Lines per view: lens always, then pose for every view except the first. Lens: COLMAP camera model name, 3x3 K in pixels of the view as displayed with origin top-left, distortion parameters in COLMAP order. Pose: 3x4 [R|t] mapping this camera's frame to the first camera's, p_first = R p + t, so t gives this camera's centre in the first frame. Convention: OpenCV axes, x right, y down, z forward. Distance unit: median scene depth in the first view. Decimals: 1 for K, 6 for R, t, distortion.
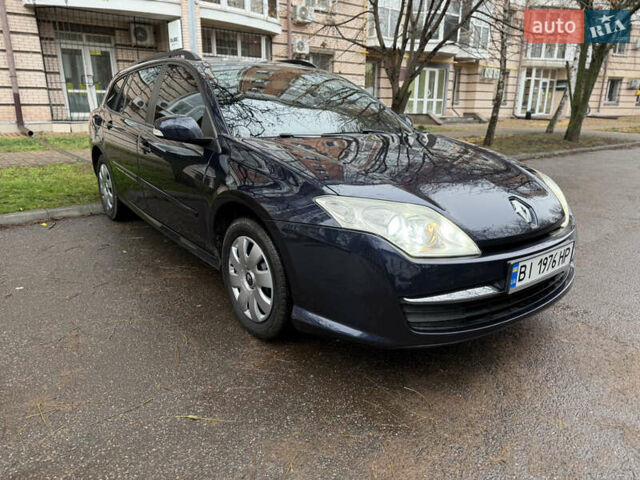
lens RADIAL K [[461.7, 0, 321.8], [0, 461.7, 242.0], [0, 0, 1]] dist [0.004378, -0.005895]
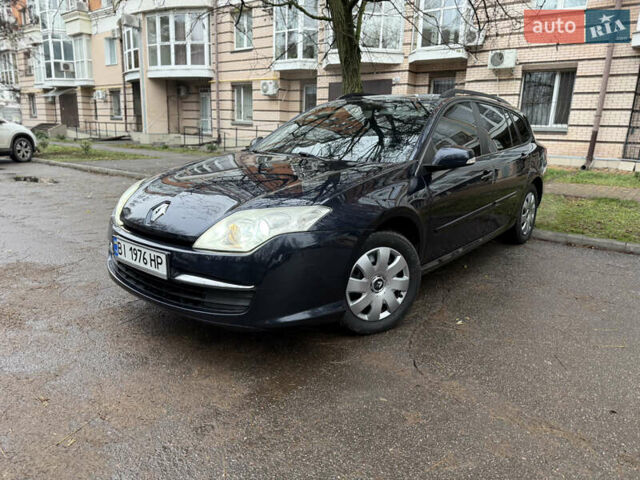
lens RADIAL K [[460.0, 0, 317.4], [0, 460.0, 240.9], [0, 0, 1]] dist [0.026745, -0.035405]
pose [[0.211696, 0.223779, -0.951371, 0.279541], [-0.304608, 0.940054, 0.153337, -0.050876], [0.928654, 0.257334, 0.267171, 0.180778]]
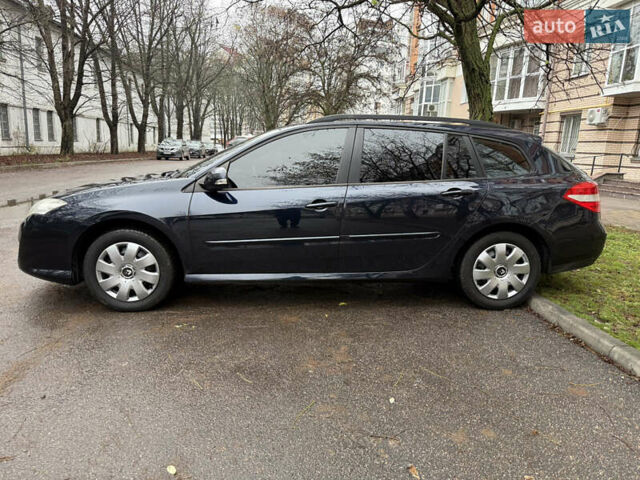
lens RADIAL K [[460.0, 0, 320.0], [0, 460.0, 240.0], [0, 0, 1]] dist [0.024556, -0.030354]
pose [[-0.558823, 0.126484, -0.819584, 0.243476], [-0.278322, 0.902372, 0.329031, -0.148566], [0.781187, 0.411979, -0.469063, 0.484151]]
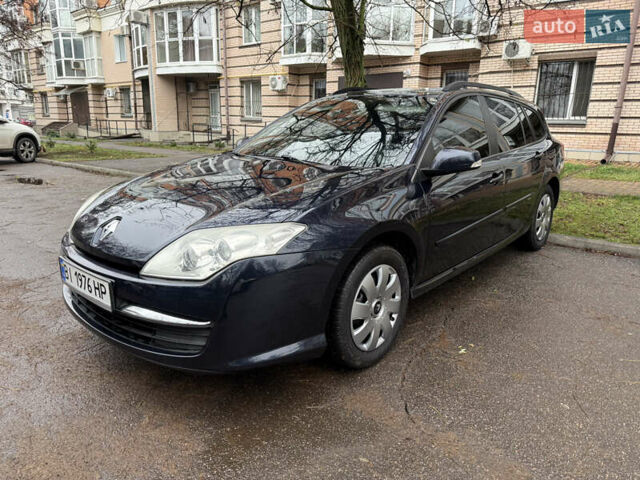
lens RADIAL K [[460.0, 0, 320.0], [0, 460.0, 240.0], [0, 0, 1]] dist [0.024556, -0.030354]
pose [[0.187985, 0.231367, -0.954532, 0.252715], [-0.294079, 0.940531, 0.170058, -0.060353], [0.937112, 0.248739, 0.244845, 0.199997]]
